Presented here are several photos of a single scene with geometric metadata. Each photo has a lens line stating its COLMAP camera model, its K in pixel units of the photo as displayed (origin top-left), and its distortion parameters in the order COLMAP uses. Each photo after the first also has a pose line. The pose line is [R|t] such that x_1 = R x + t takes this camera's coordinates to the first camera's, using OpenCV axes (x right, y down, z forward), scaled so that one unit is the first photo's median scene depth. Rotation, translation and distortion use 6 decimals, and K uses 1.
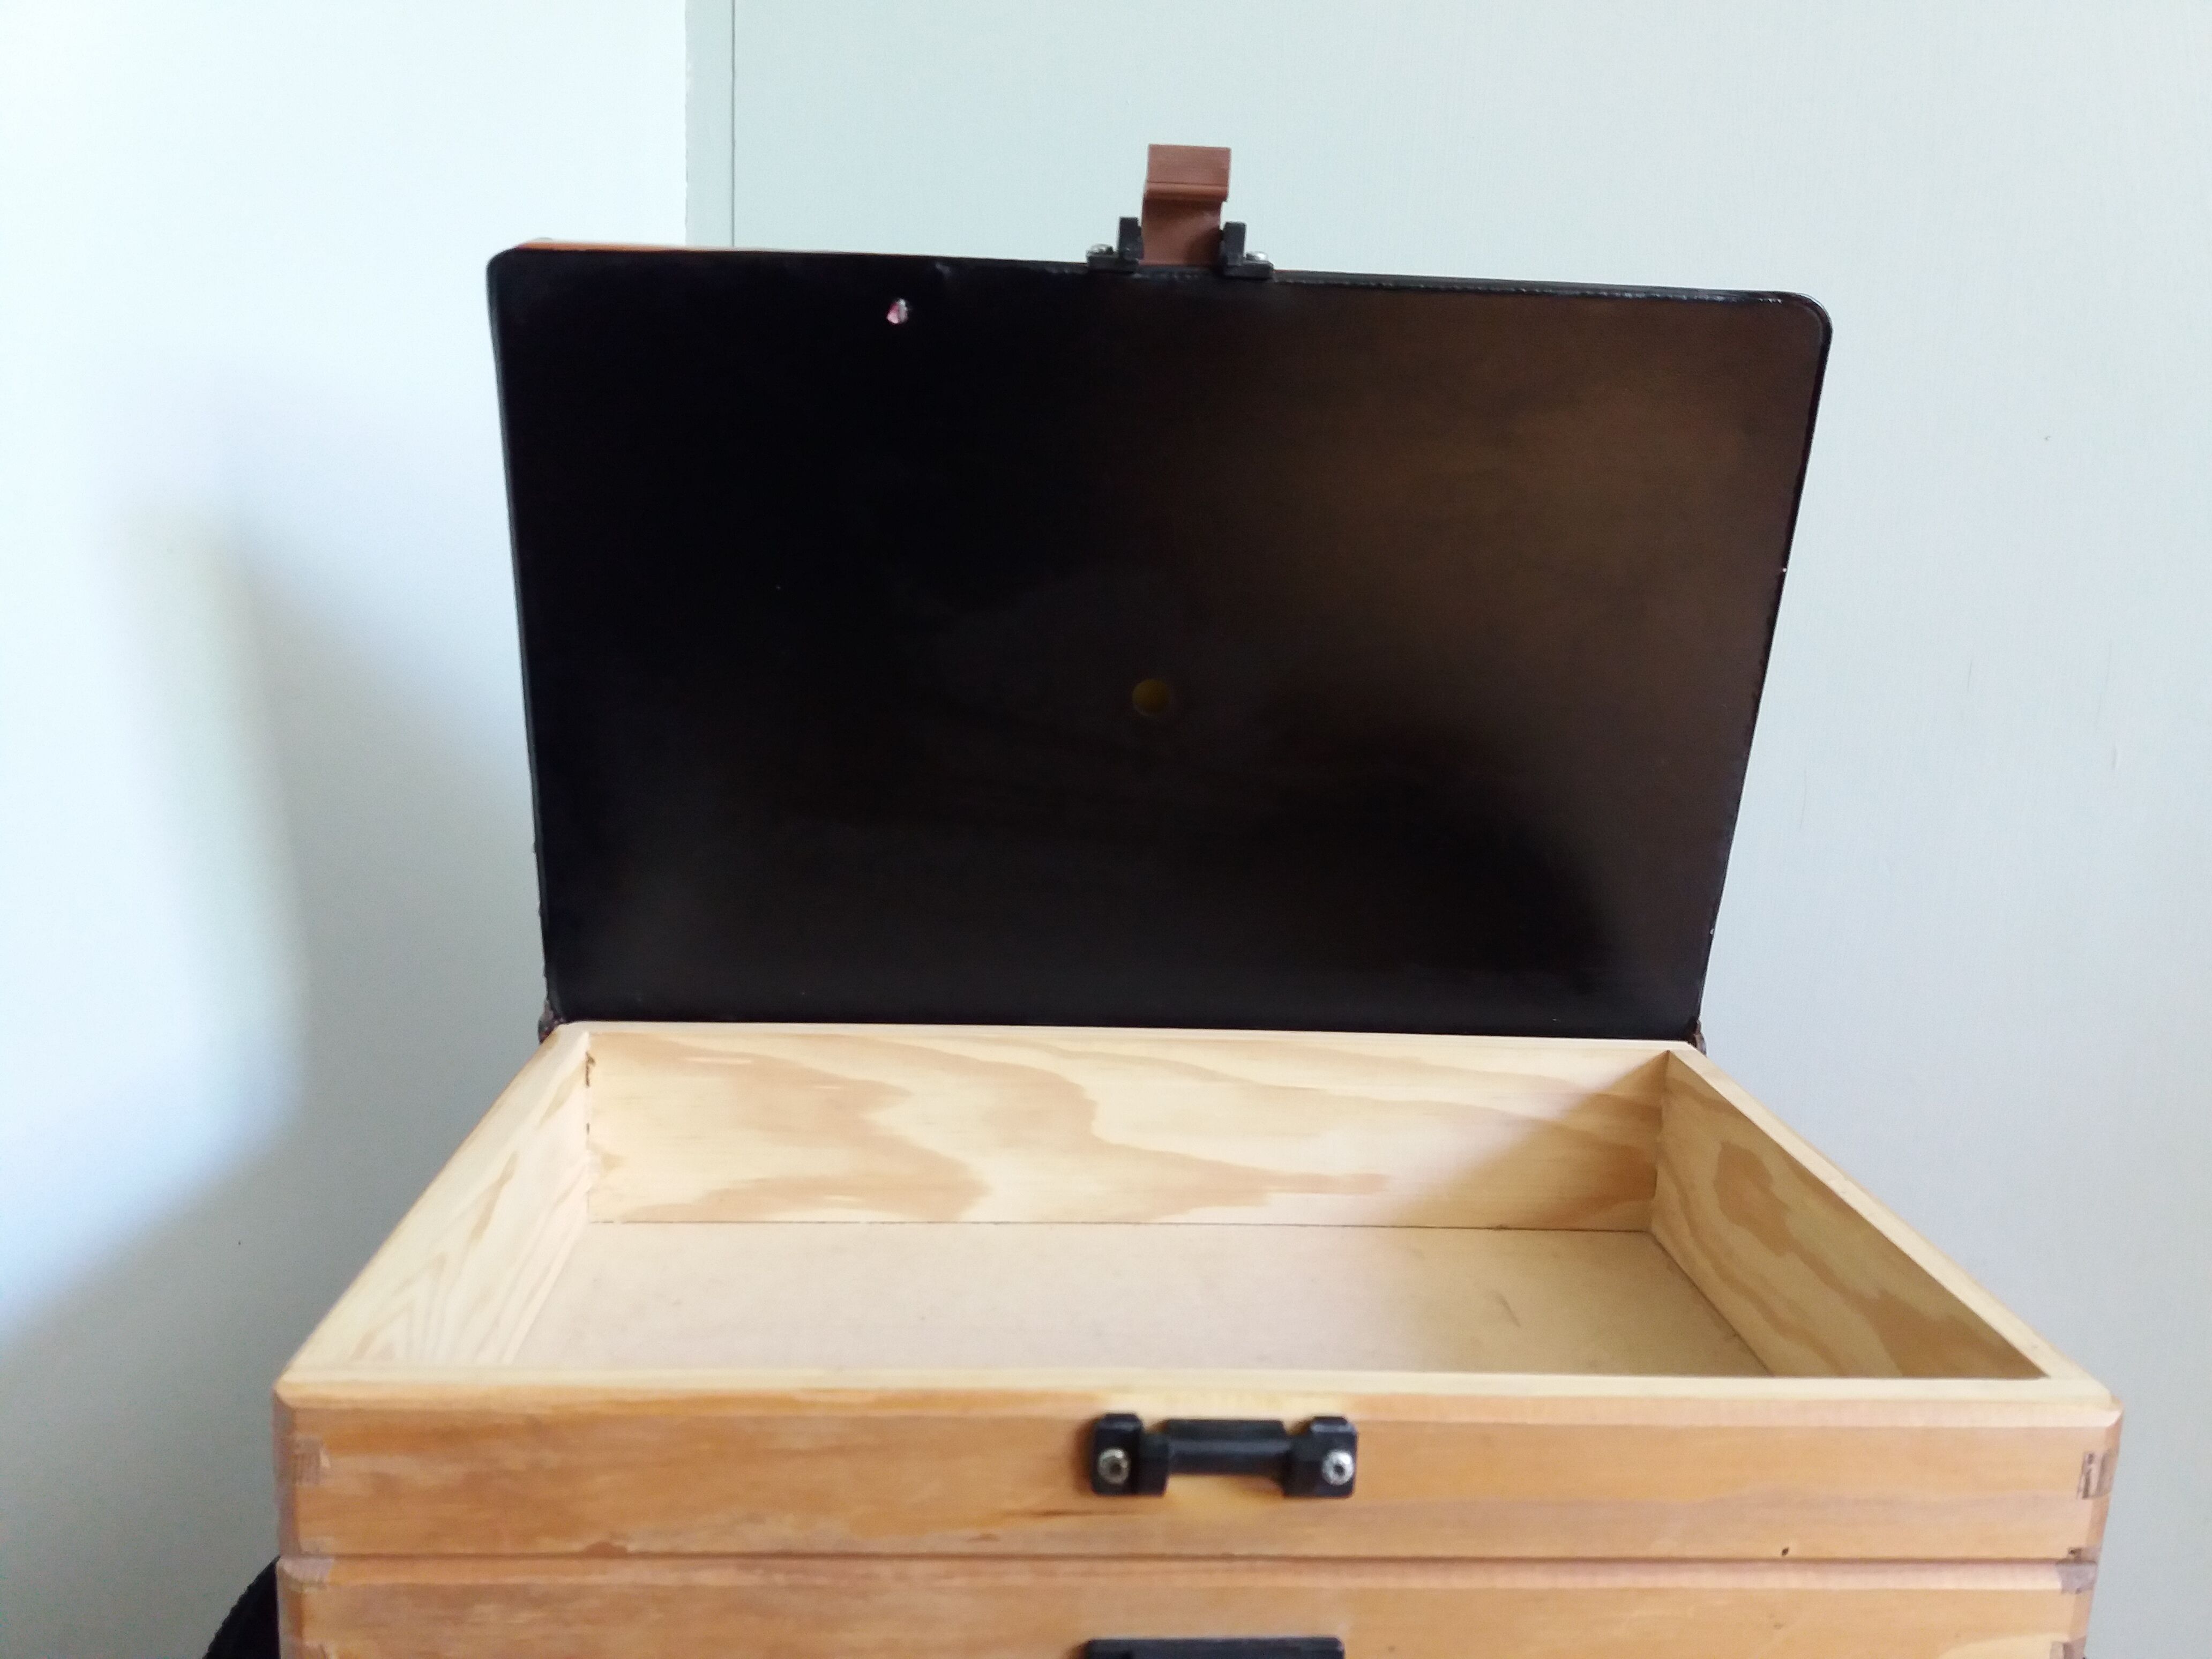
lens RADIAL K [[1822.4, 0, 1119.5], [0, 1822.4, 835.7], [0, 0, 1]] dist [0.058900, -0.101019]
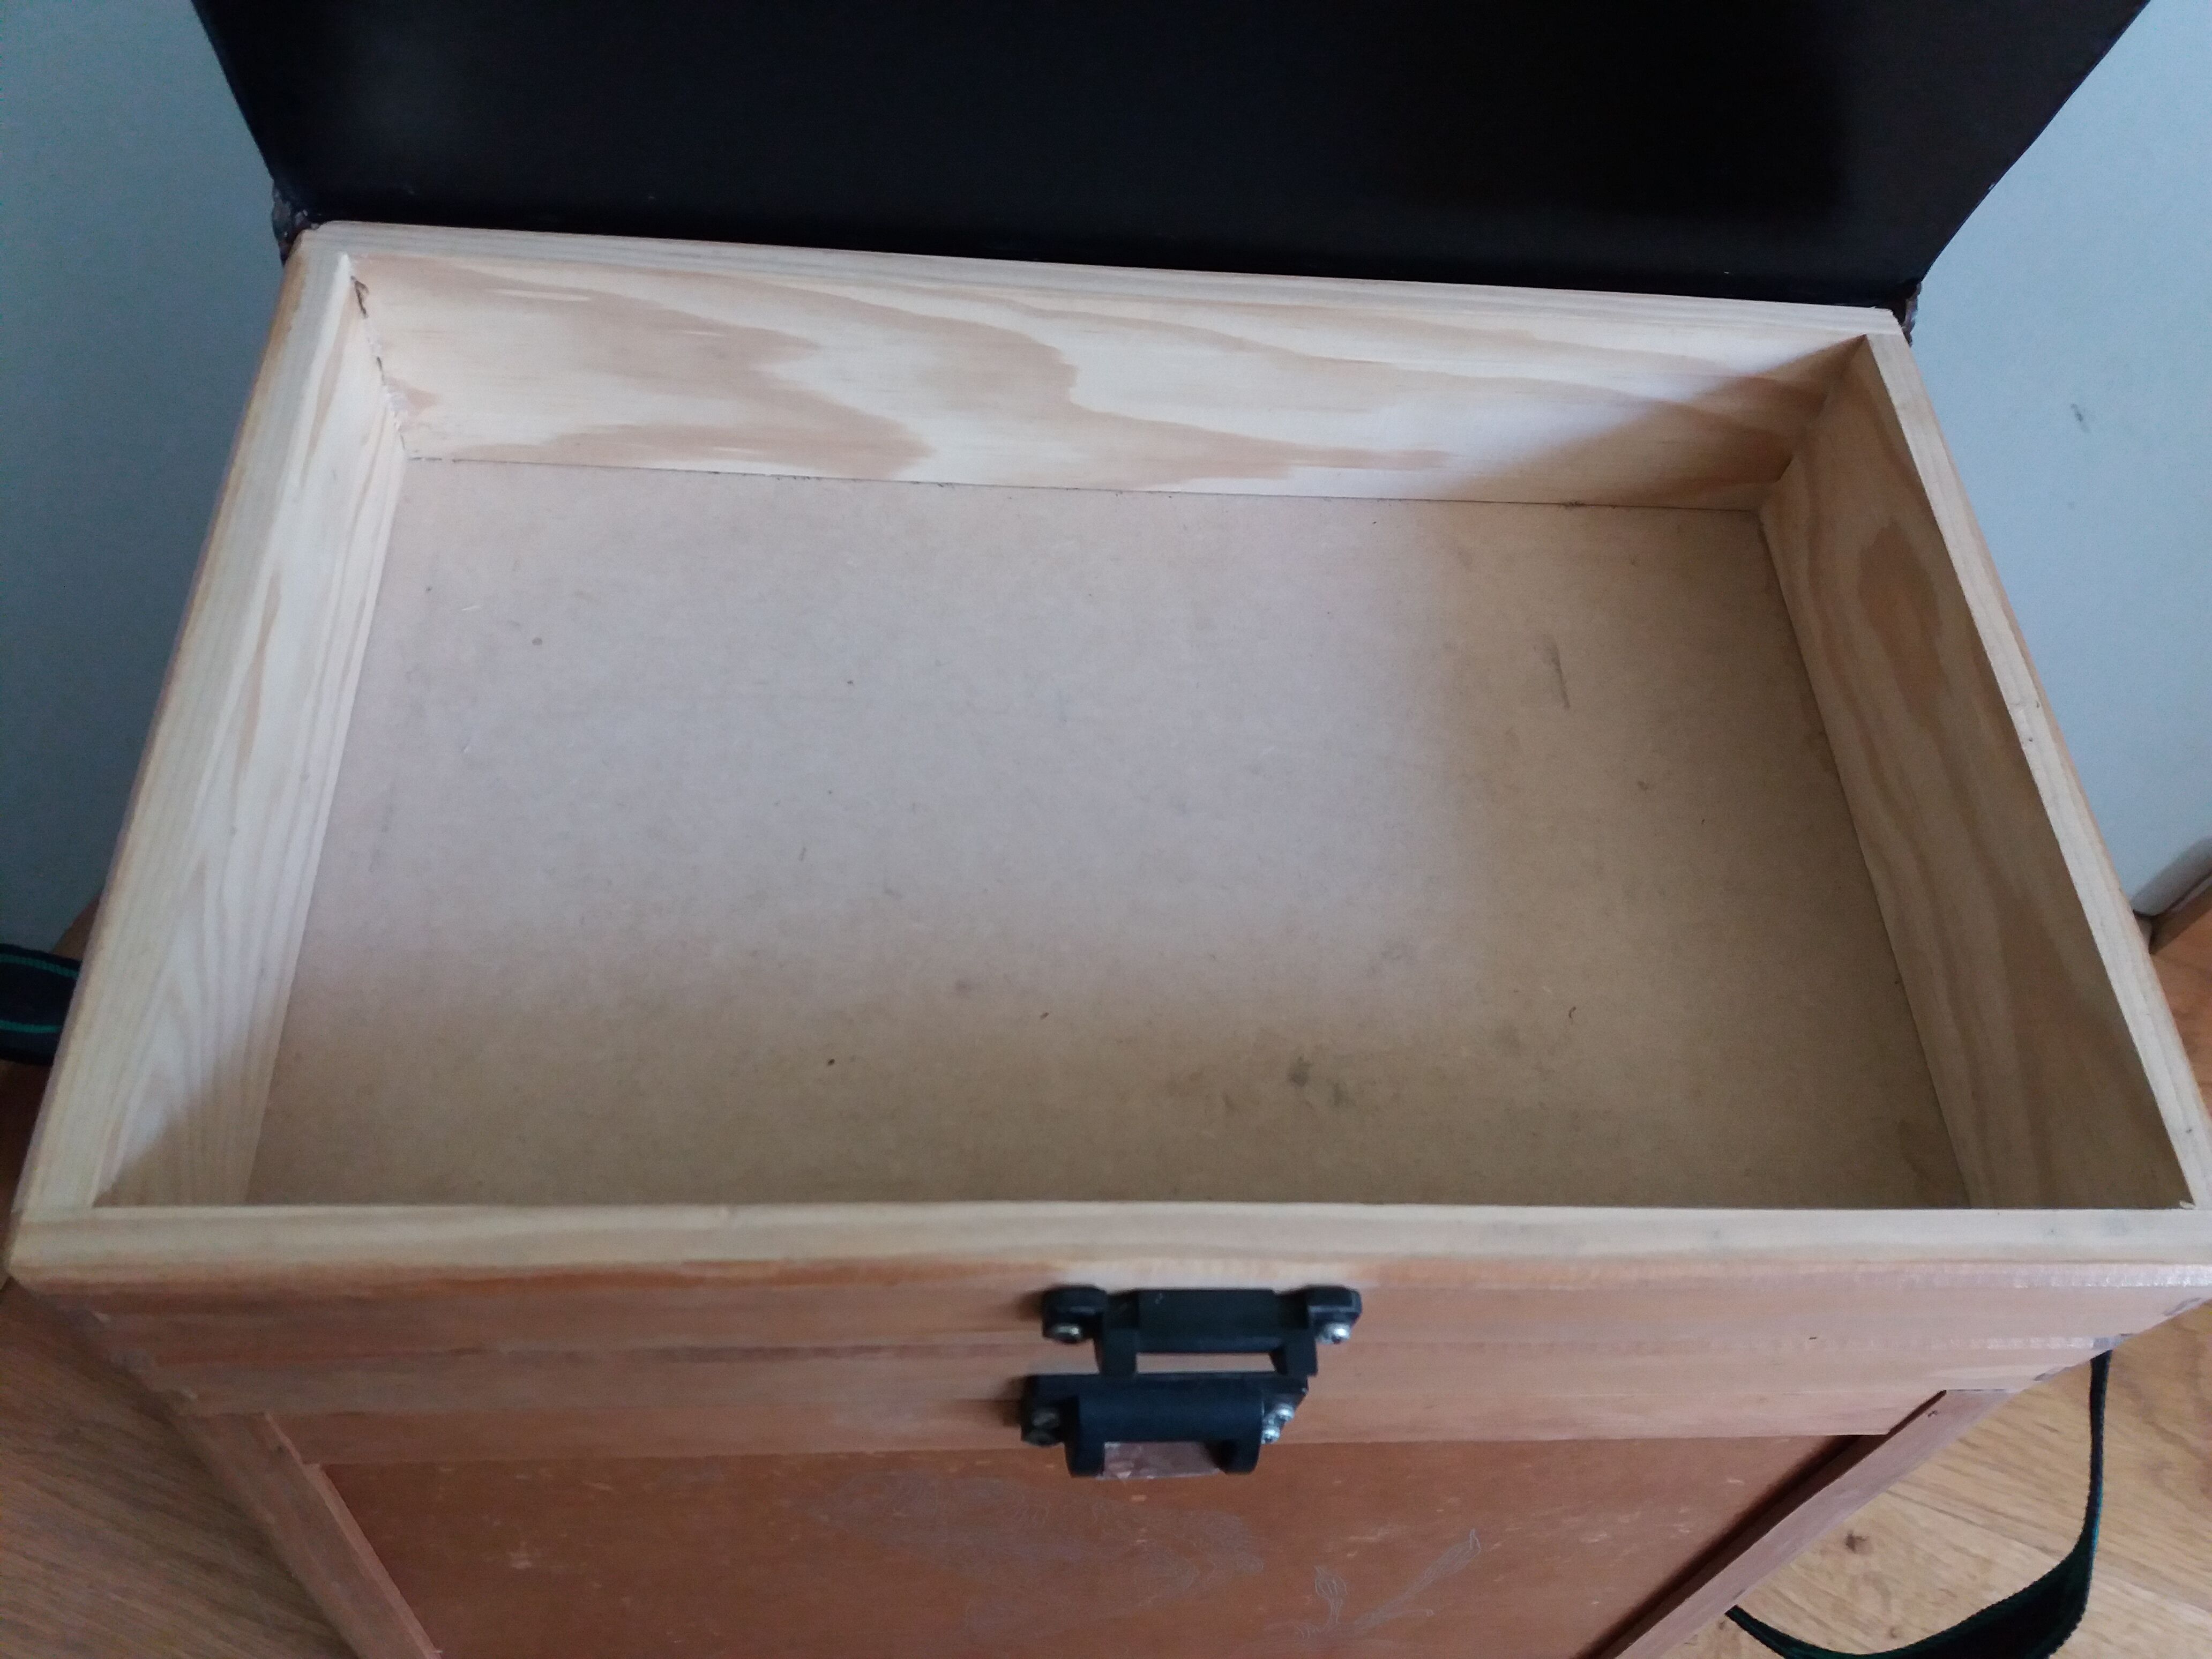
lens RADIAL K [[1822.4, 0, 1114.3], [0, 1822.4, 806.8], [0, 0, 1]] dist [0.058900, -0.101019]
pose [[0.997501, 0.055147, 0.044166, -0.019964], [-0.070052, 0.690603, 0.719833, -0.262810], [0.009195, -0.721128, 0.692740, 0.364105]]
